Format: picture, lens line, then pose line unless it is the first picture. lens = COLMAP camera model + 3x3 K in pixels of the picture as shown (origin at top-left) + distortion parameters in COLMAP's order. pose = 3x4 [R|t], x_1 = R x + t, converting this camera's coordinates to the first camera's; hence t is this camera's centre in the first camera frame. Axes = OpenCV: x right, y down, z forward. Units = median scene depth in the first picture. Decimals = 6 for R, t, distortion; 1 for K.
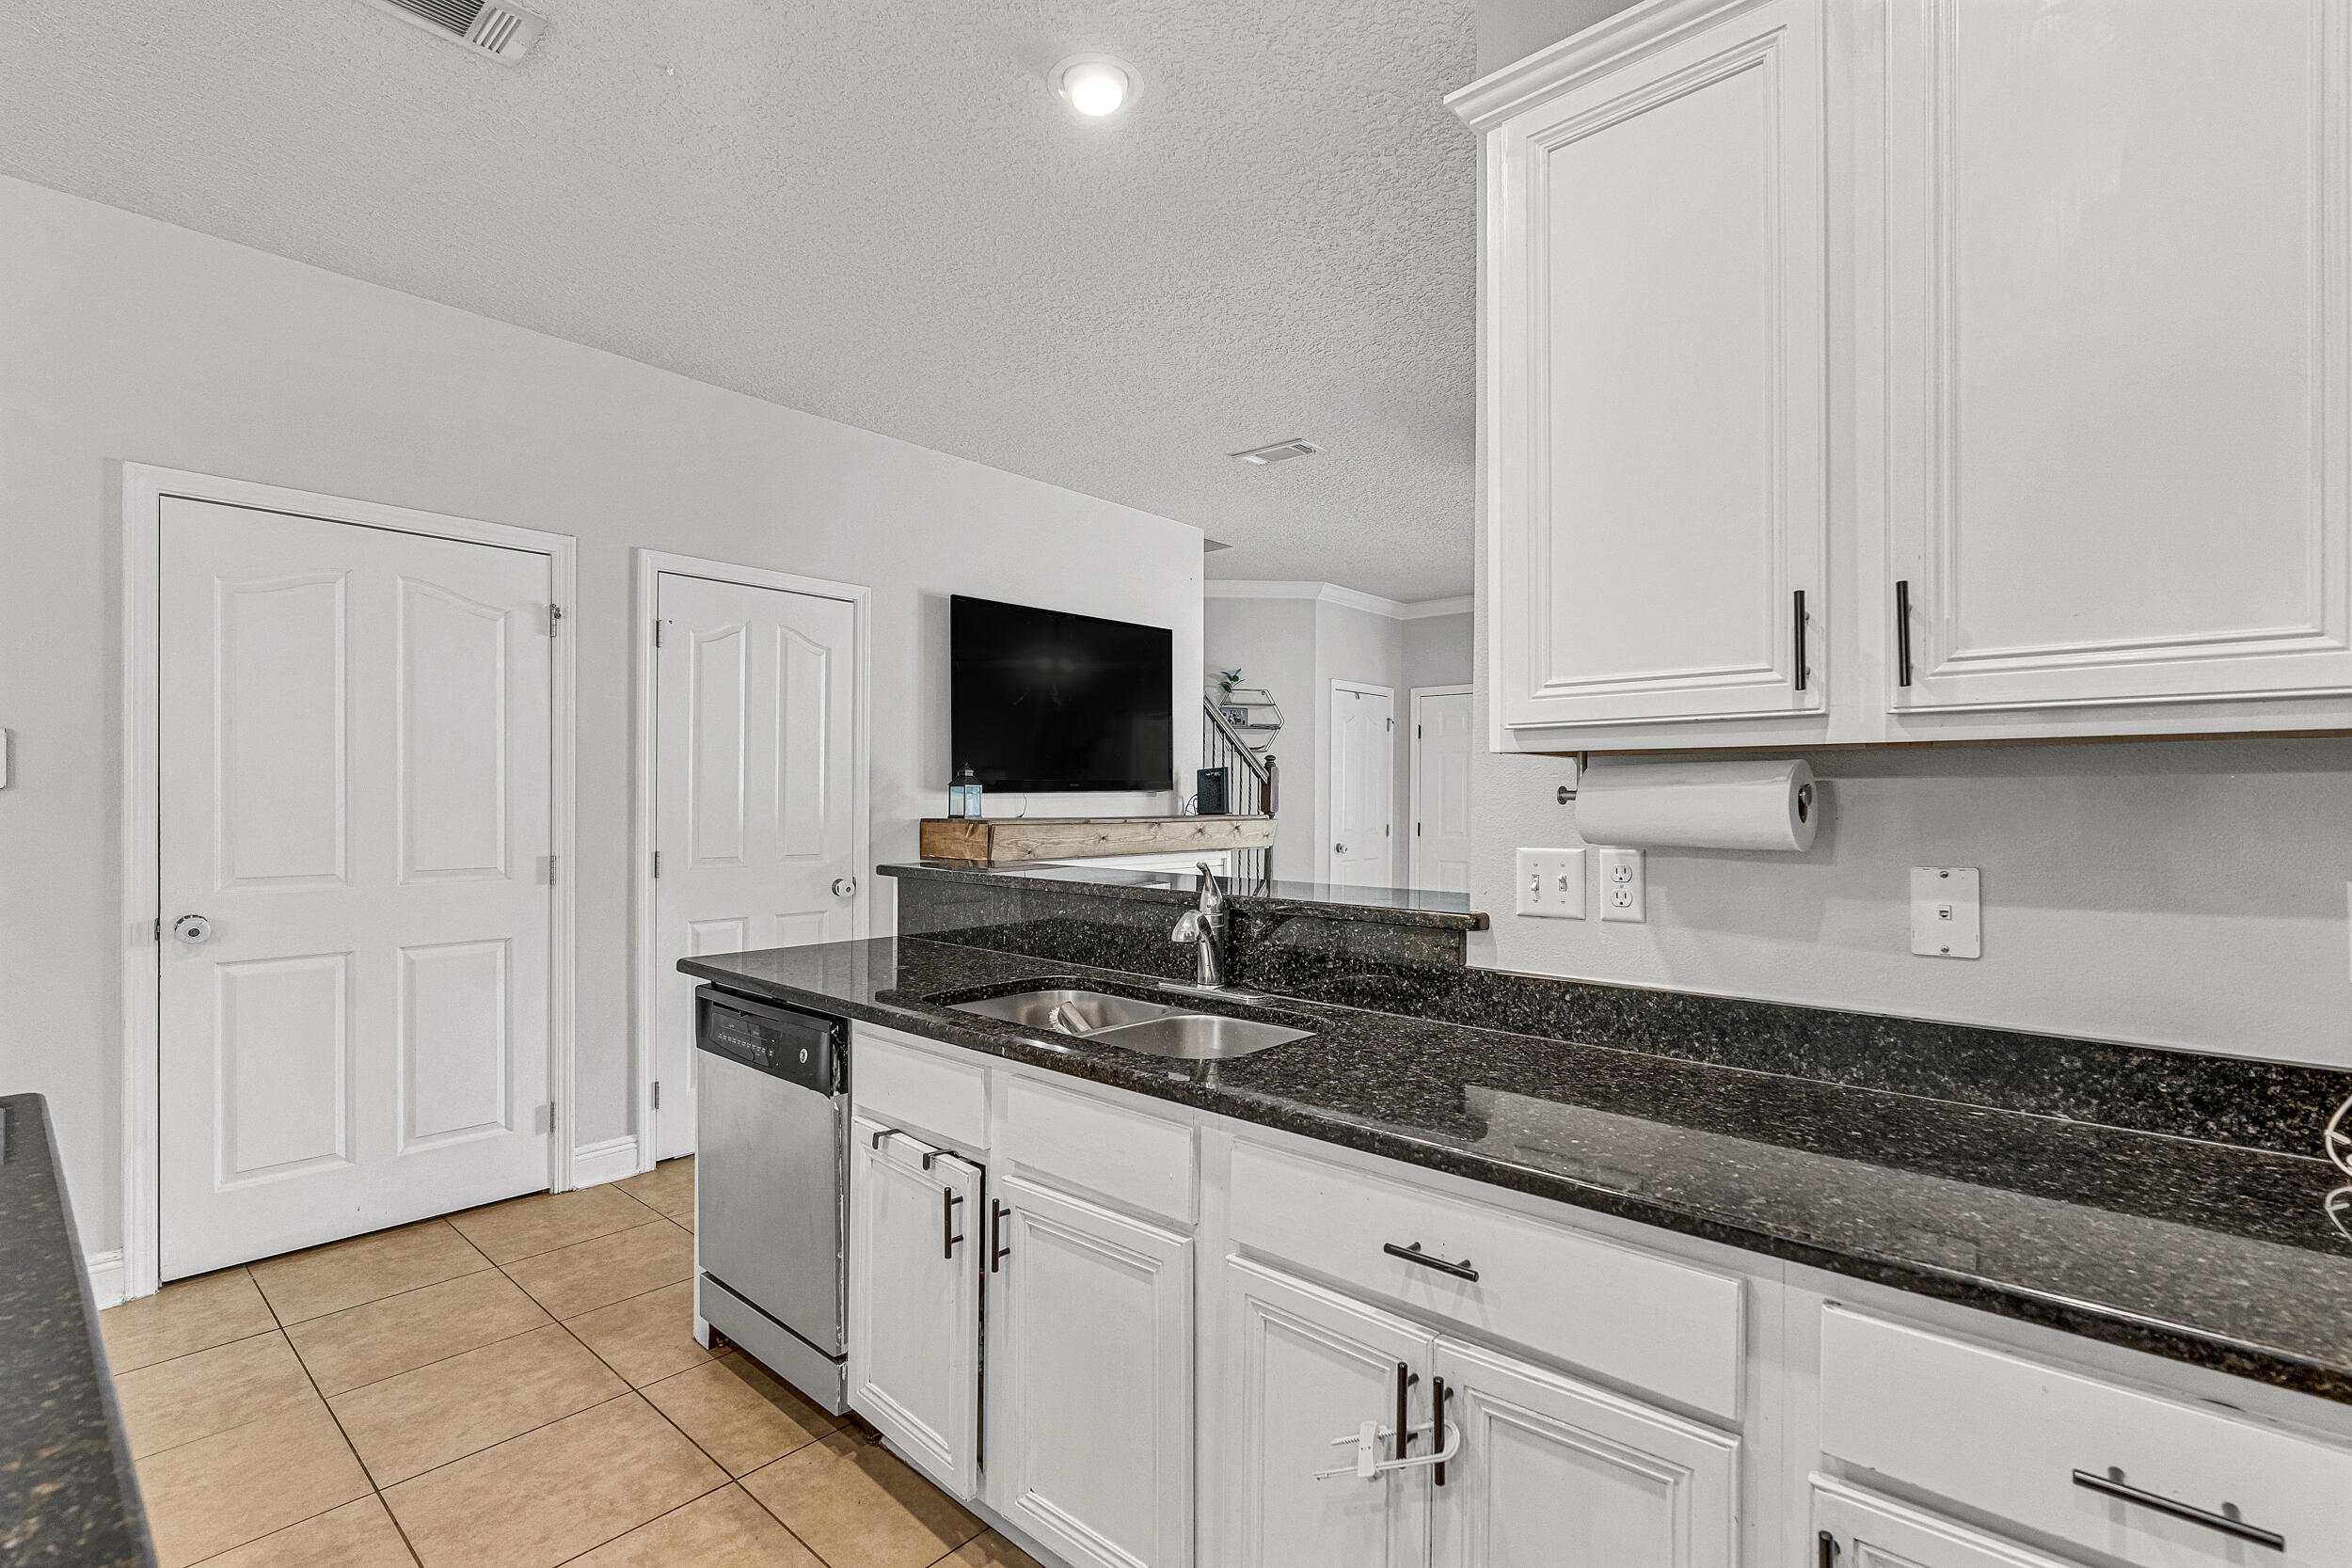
lens RADIAL K [[1080.9, 0, 1179.3], [0, 1080.9, 800.3], [0, 0, 1]] dist [-0.002218, -0.000148]
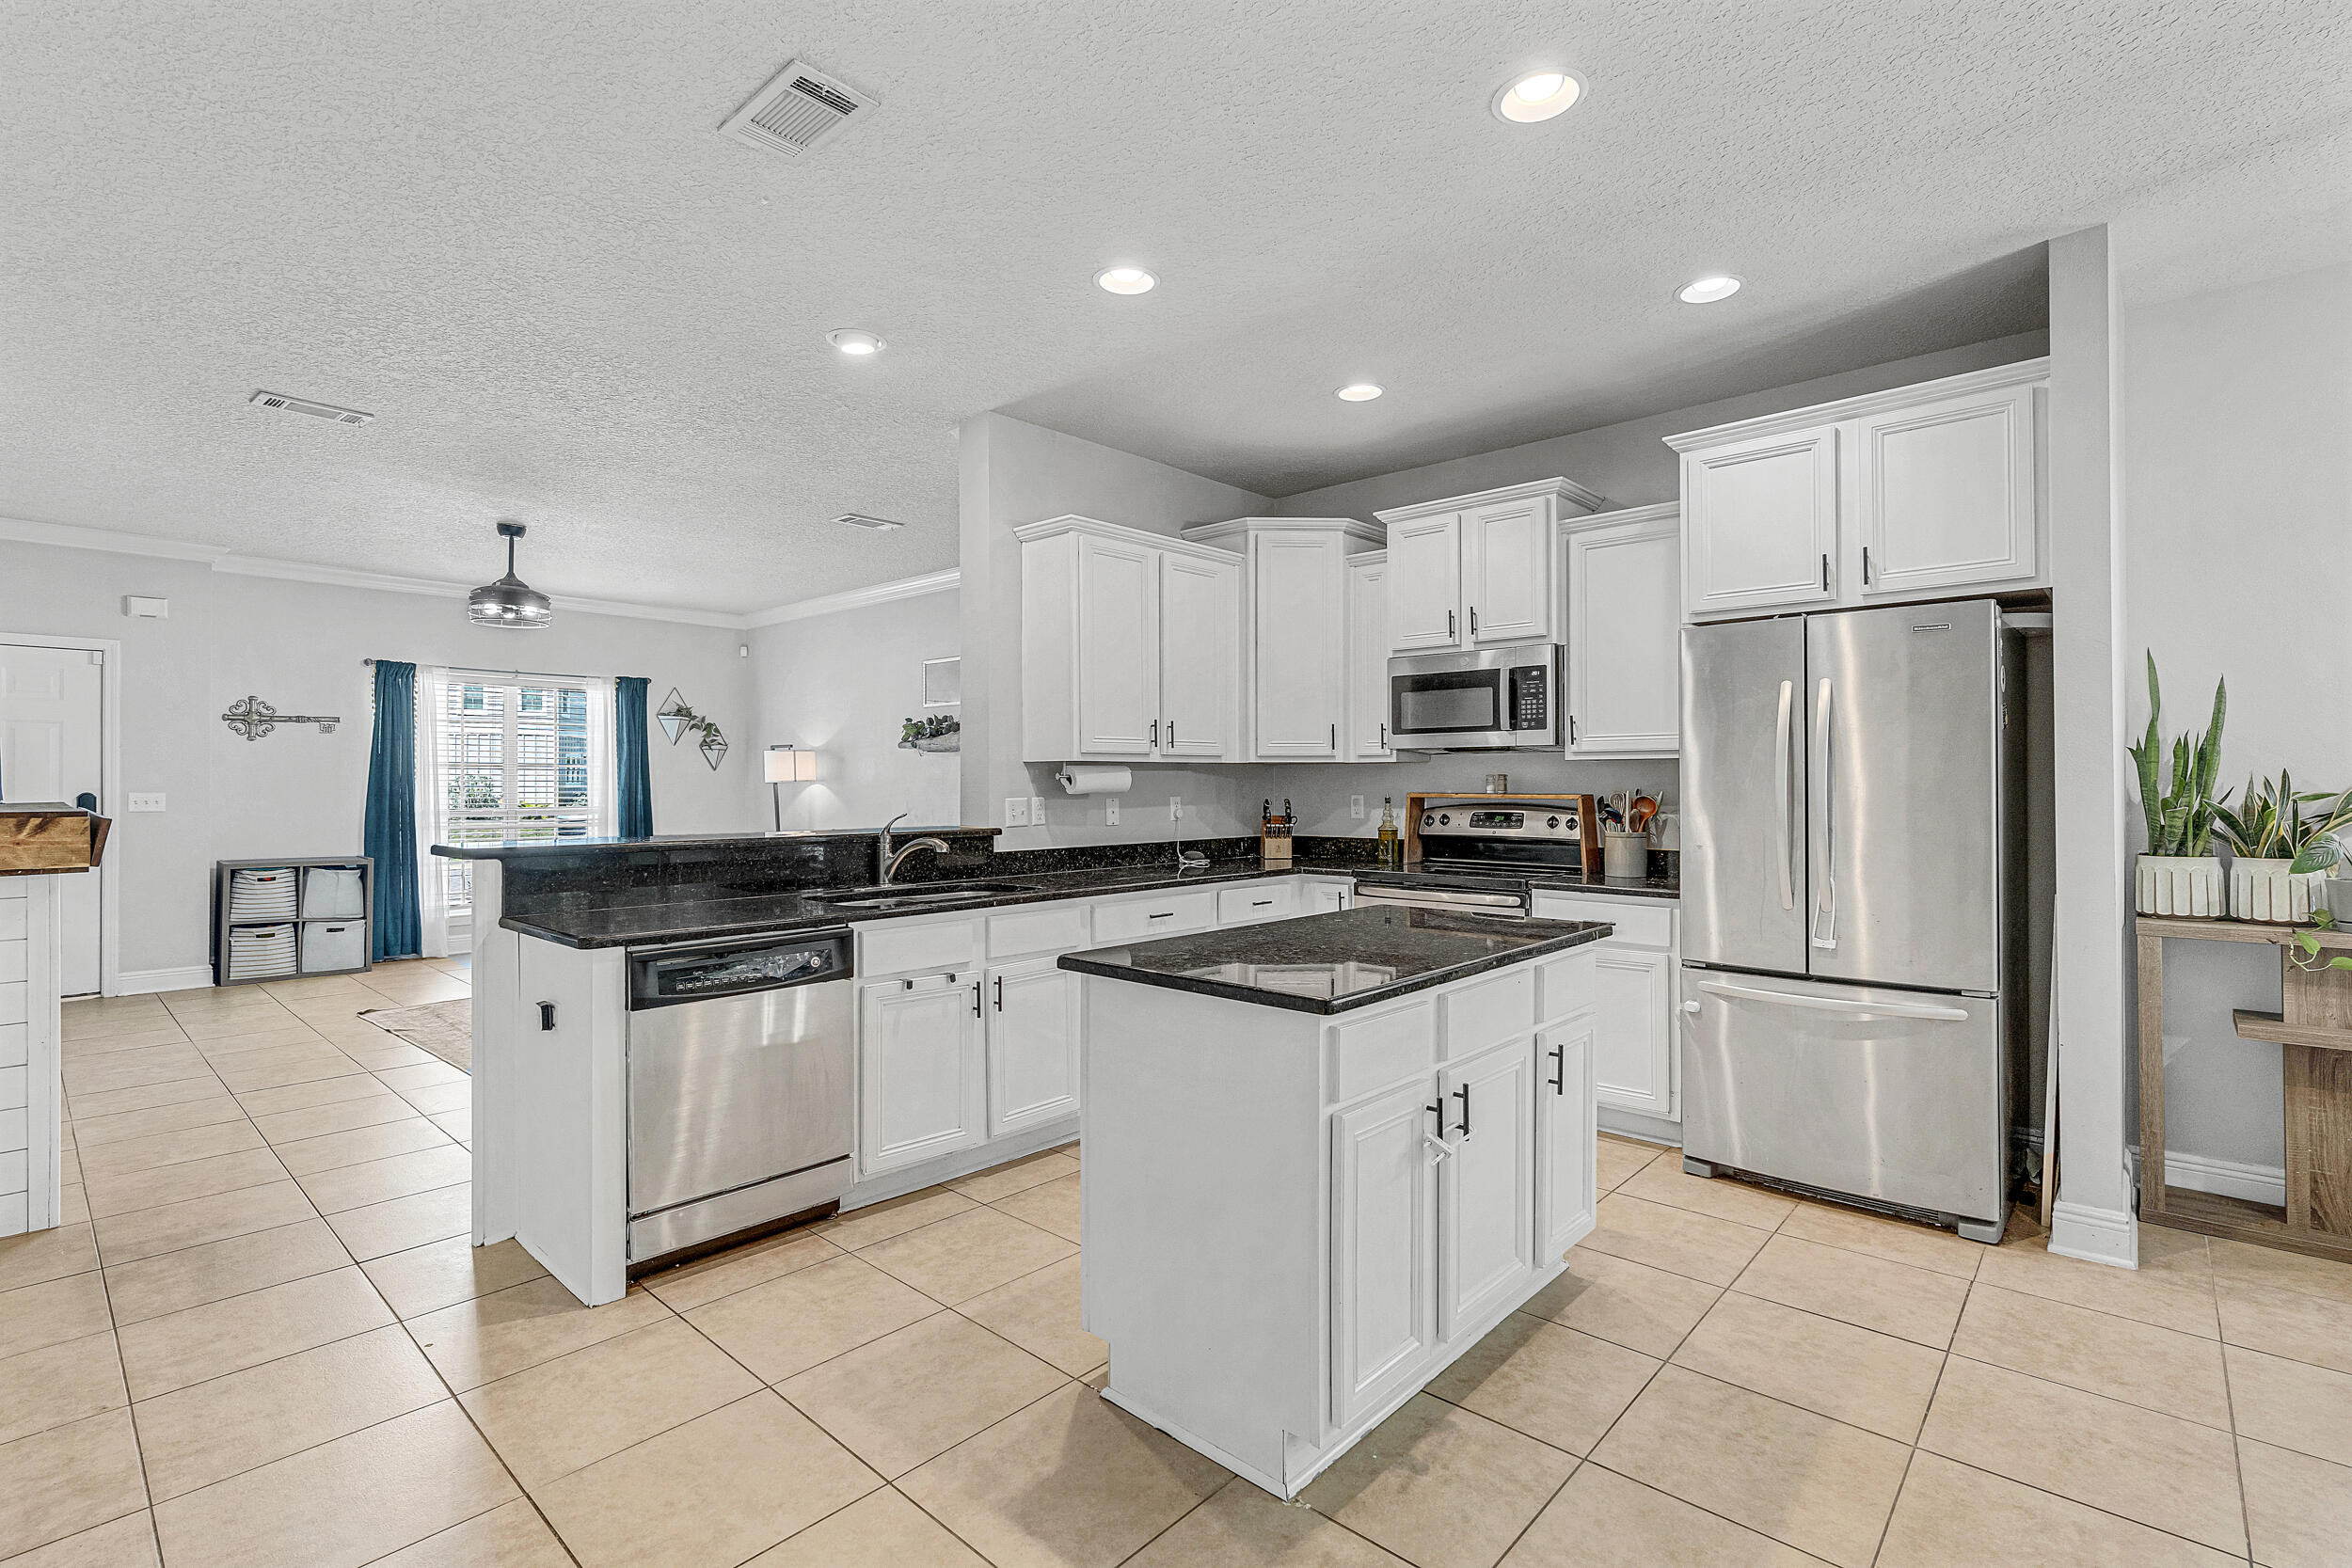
lens RADIAL K [[1066.3, 0, 1176.0], [0, 1066.3, 784.0], [0, 0, 1]] dist [-0.001208, -0.000034]
pose [[0.003069, -0.003121, 0.999990, -2.001509], [-0.002196, 0.999993, 0.003128, 0.004499], [-0.999993, -0.002205, 0.003062, 0.619115]]
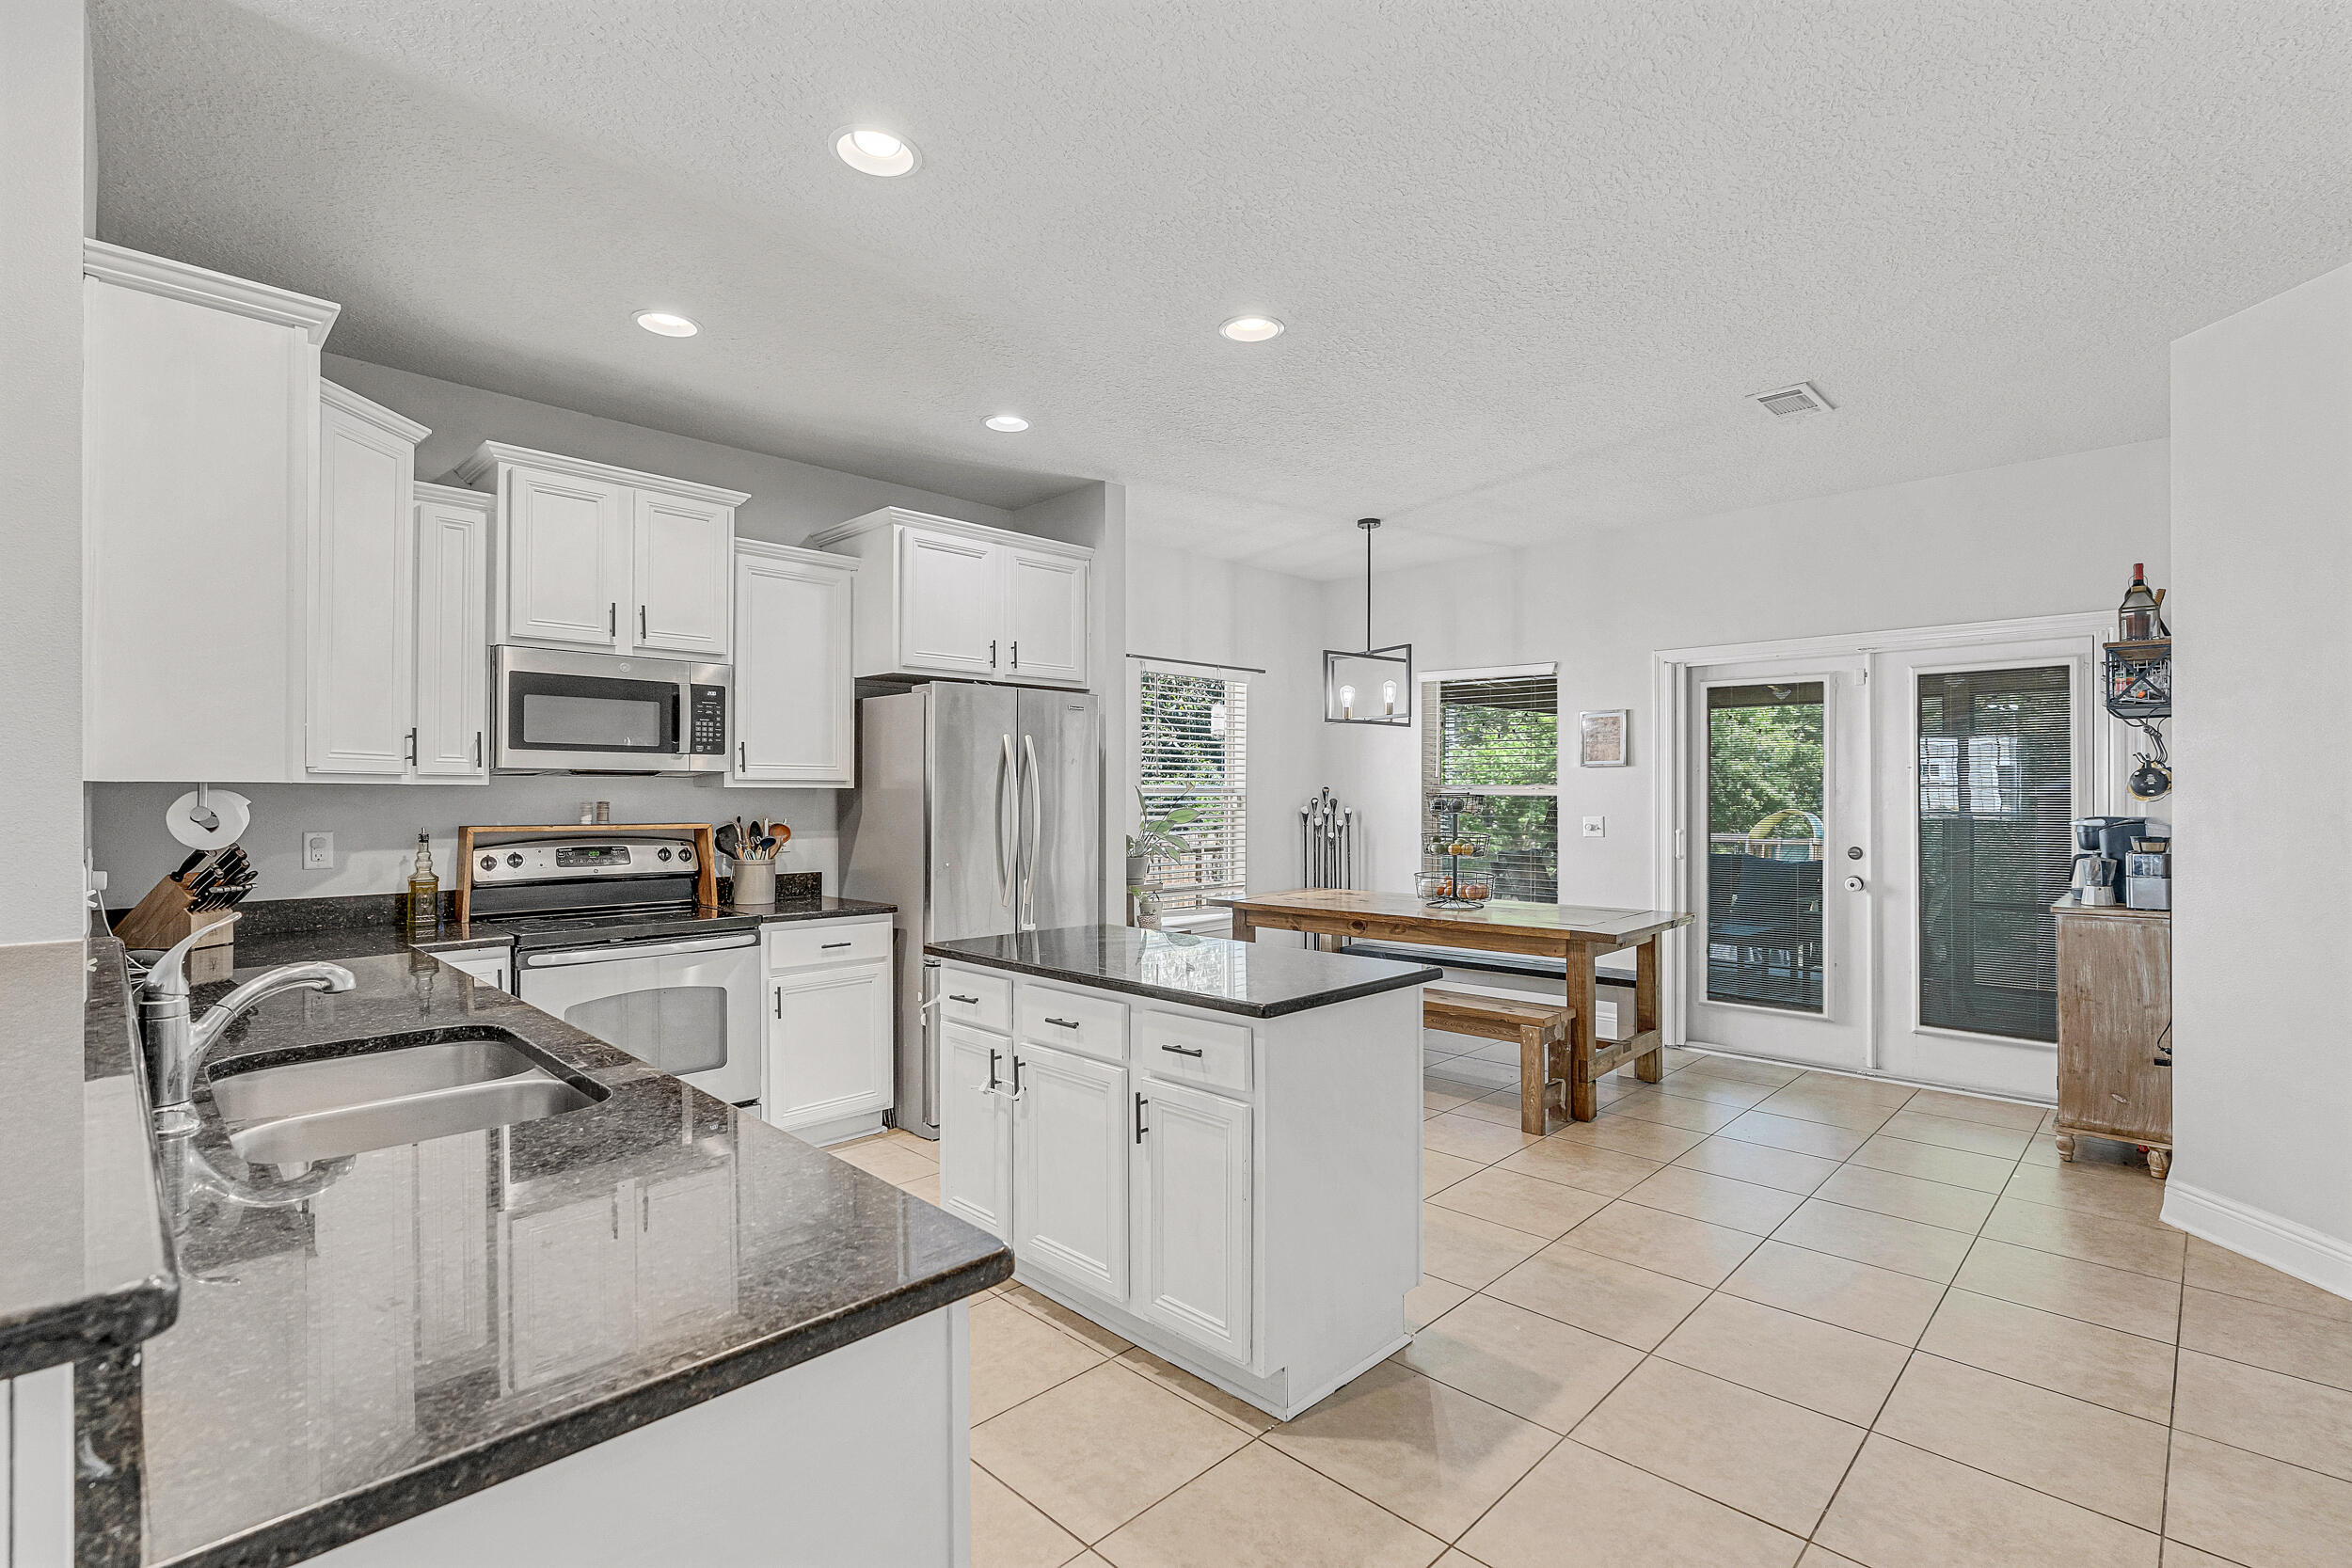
lens RADIAL K [[1080.9, 0, 1179.3], [0, 1080.9, 800.3], [0, 0, 1]] dist [-0.002218, -0.000148]
pose [[-0.998929, -0.003796, 0.046114, -0.735255], [-0.003710, 0.999991, 0.001942, -0.023402], [-0.046121, 0.001769, -0.998934, 1.958491]]
